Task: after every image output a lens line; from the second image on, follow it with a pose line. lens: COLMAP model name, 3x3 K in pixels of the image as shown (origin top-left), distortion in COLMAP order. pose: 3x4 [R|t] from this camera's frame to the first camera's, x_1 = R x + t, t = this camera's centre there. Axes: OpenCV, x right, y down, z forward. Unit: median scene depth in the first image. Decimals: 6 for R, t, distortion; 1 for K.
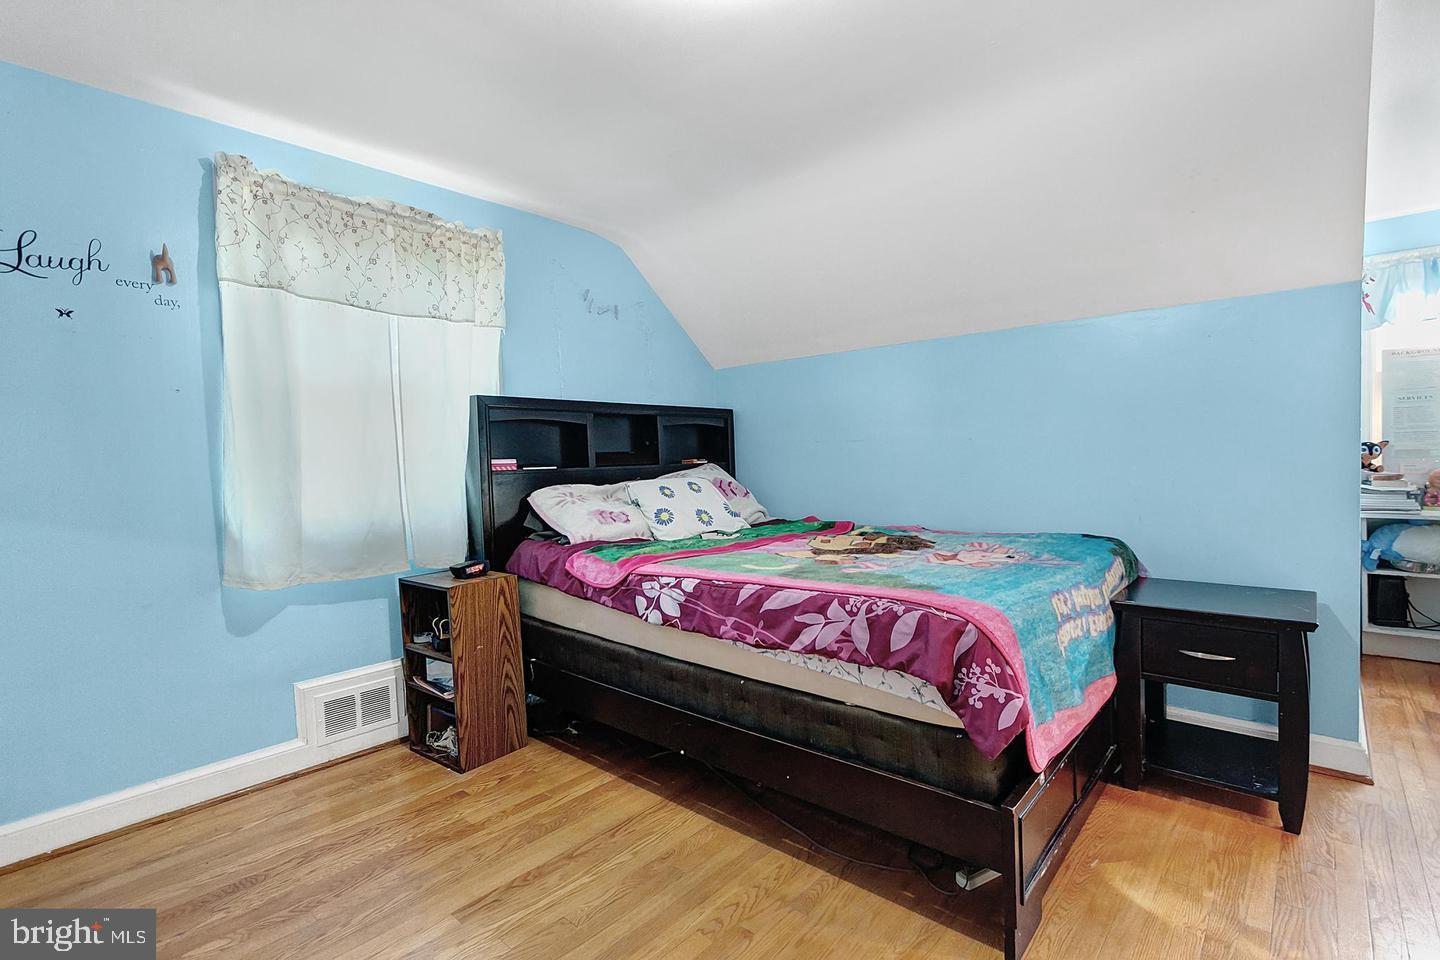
lens RADIAL K [[665.9, 0, 714.2], [0, 665.9, 481.2], [0, 0, 1]] dist [0.003783, -0.000312]
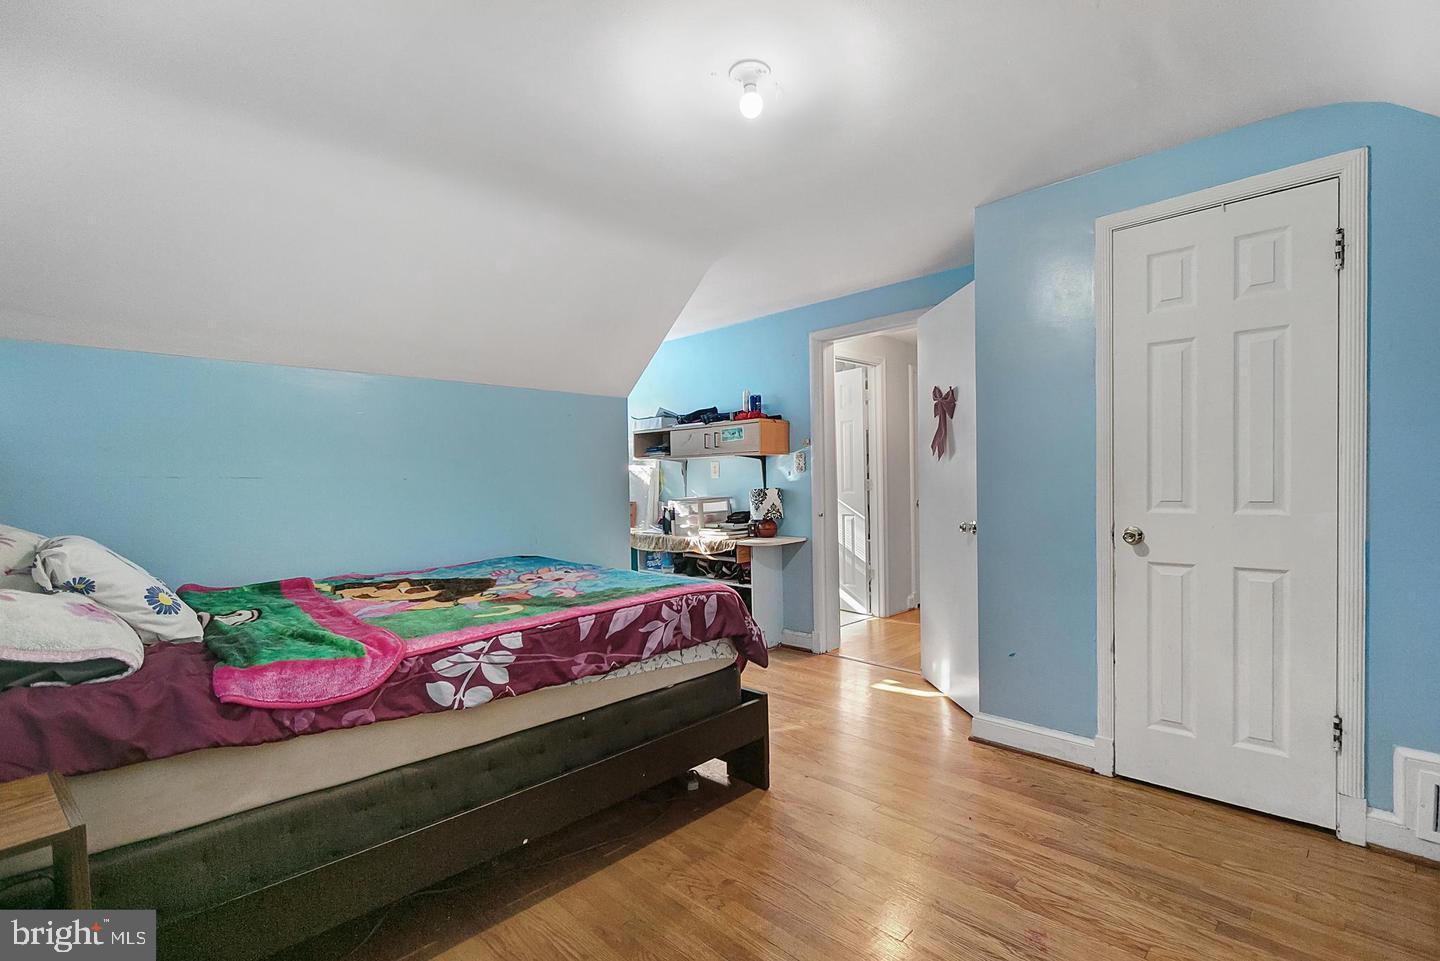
lens RADIAL K [[665.9, 0, 713.6], [0, 665.9, 478.0], [0, 0, 1]] dist [0.003783, -0.000312]
pose [[0.053037, 0.021771, 0.998355, -0.971935], [0.043517, 0.998762, -0.024092, -0.020783], [-0.997644, 0.044724, 0.052024, 0.772475]]
